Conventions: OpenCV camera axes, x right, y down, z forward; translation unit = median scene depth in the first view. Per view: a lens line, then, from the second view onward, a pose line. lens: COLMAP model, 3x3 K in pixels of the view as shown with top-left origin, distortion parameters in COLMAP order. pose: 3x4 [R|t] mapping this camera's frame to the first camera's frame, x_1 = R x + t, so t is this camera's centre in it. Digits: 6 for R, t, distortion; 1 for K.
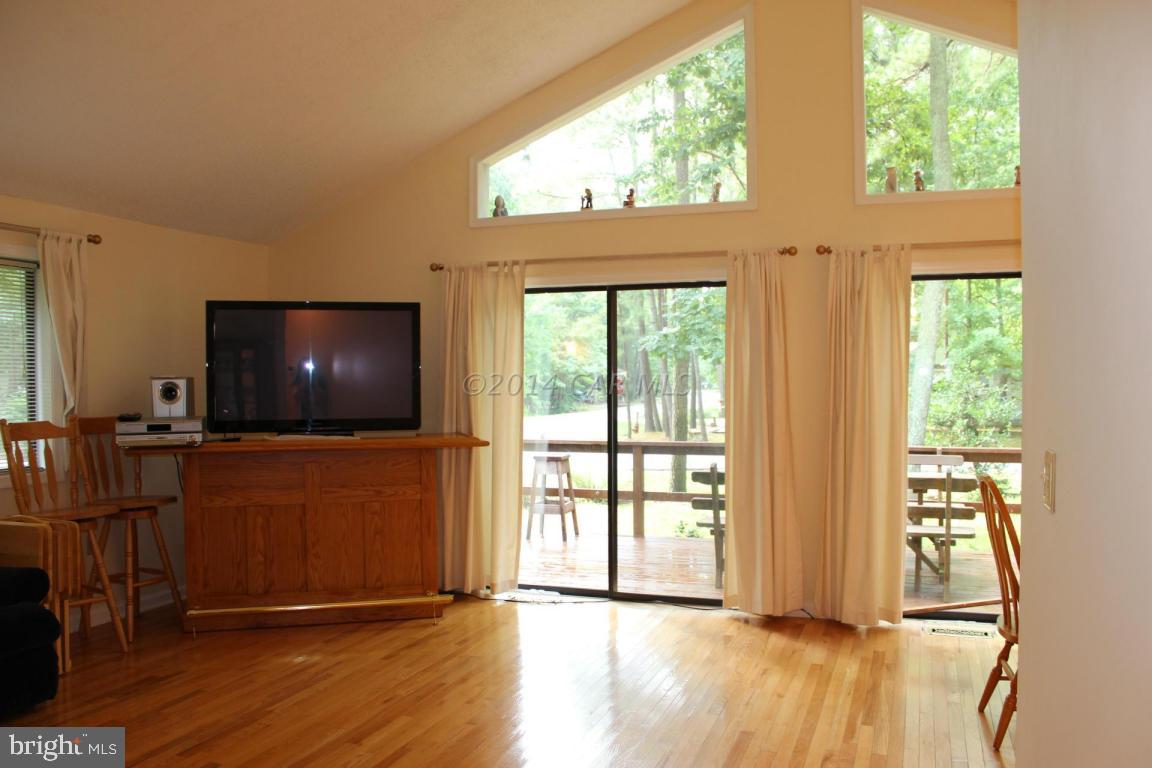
lens RADIAL K [[940.7, 0, 583.0], [0, 940.7, 396.0], [0, 0, 1]] dist [-0.172027, 0.140647]
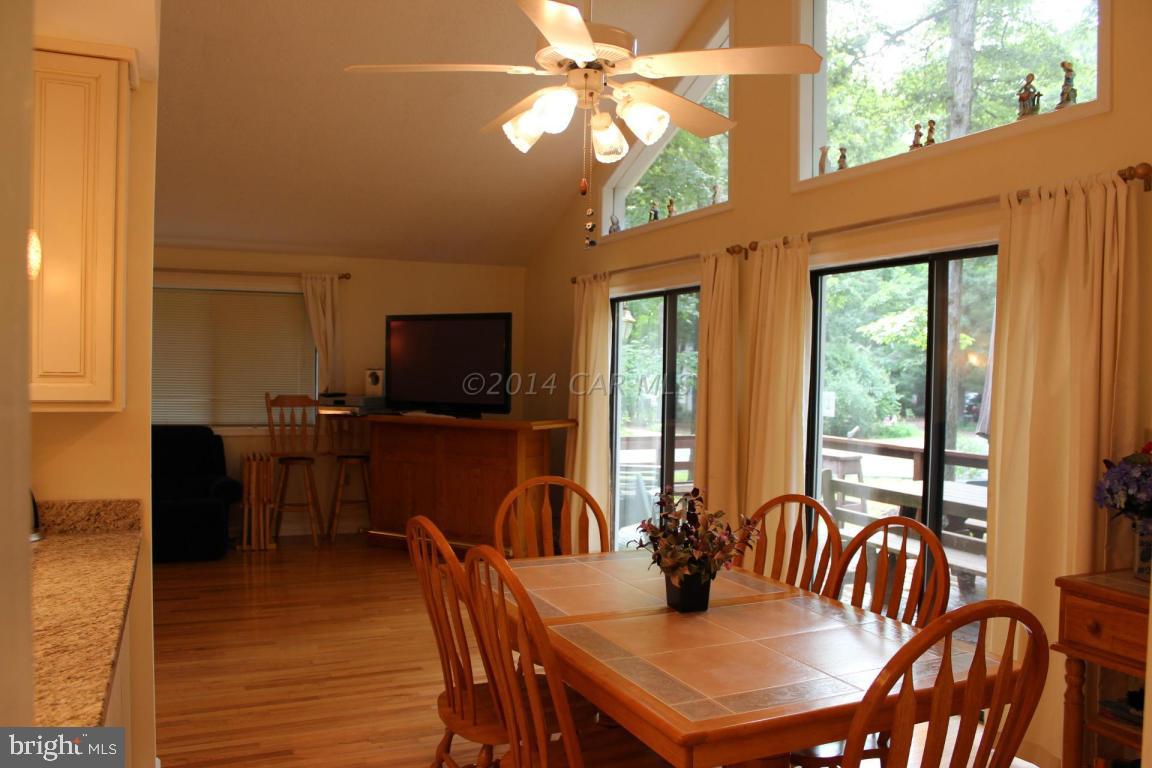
lens RADIAL K [[940.7, 0, 583.0], [0, 940.7, 396.0], [0, 0, 1]] dist [-0.172027, 0.140647]
pose [[0.699041, 0.036813, -0.714134, 0.838302], [-0.031420, 0.999291, 0.020756, -0.019505], [0.714391, 0.007929, 0.699702, 0.204797]]
